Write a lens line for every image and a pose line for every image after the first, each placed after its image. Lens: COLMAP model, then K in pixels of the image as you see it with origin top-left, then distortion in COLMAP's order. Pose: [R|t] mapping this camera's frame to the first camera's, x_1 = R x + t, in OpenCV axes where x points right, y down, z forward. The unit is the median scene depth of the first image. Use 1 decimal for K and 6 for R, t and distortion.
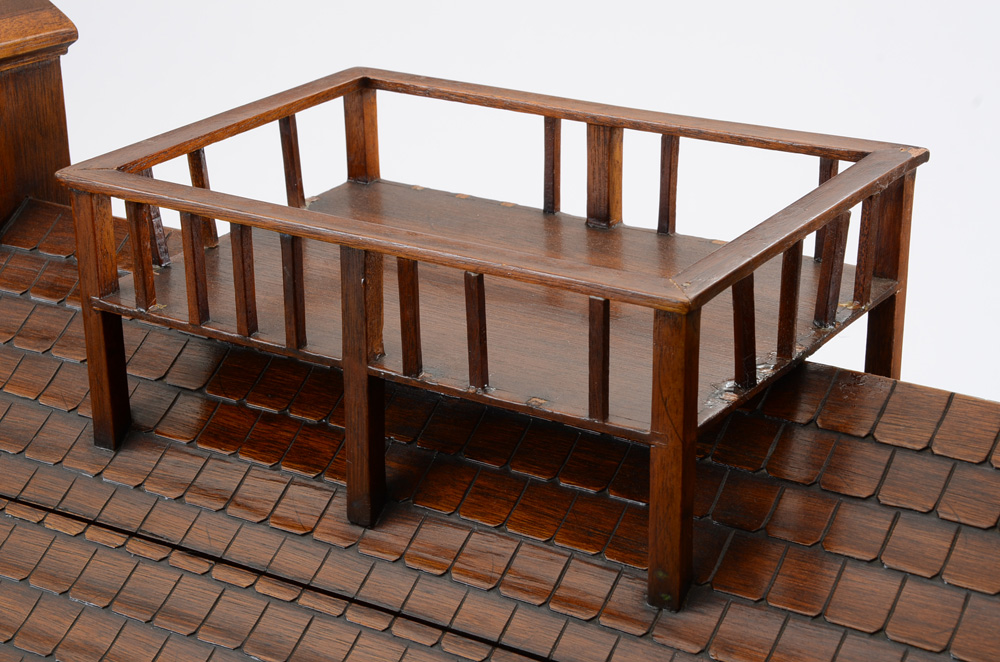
lens RADIAL K [[2203.6, 0, 500.0], [0, 2203.6, 331.0], [0, 0, 1]] dist [0.464232, -0.028803]
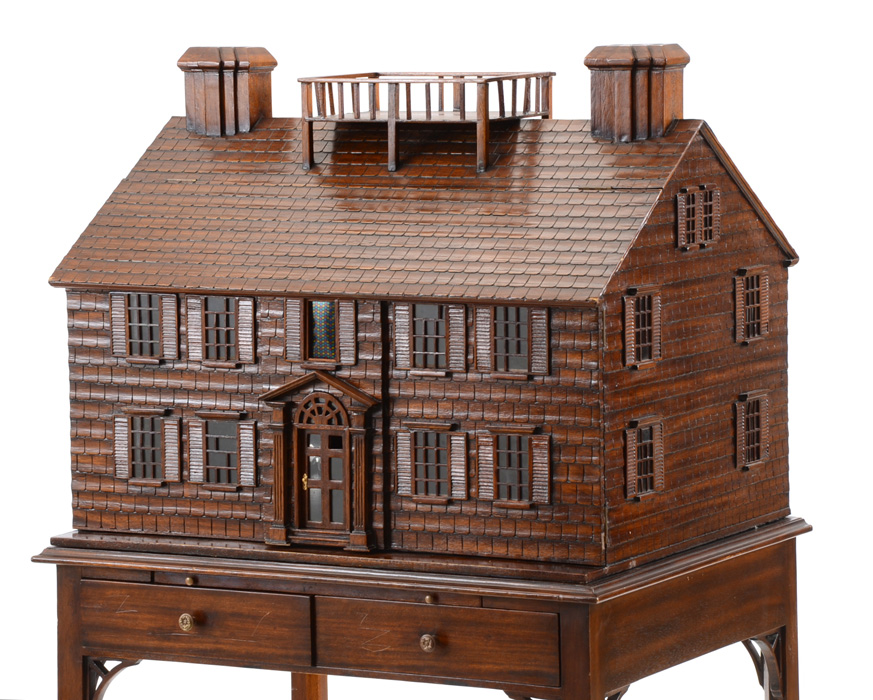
lens RADIAL K [[3686.2, 0, 436.5], [0, 3686.2, 350.0], [0, 0, 1]] dist [0.955494, -2.928788]
pose [[0.997755, -0.011937, 0.065896, -0.358265], [0.028659, 0.965441, -0.259042, 1.755784], [-0.060527, 0.260349, 0.963616, -4.234637]]
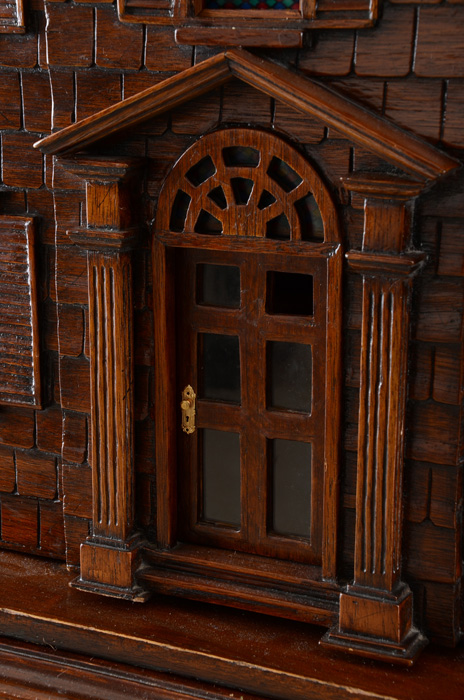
lens RADIAL K [[1452.7, 0, 232.0], [0, 1452.7, 350.0], [0, 0, 1]] dist [0.346026, 0.342111]
pose [[0.994515, -0.021462, 0.102366, -0.247733], [0.033027, 0.993085, -0.112656, 0.602300], [-0.099240, 0.115419, 0.988347, 0.286345]]
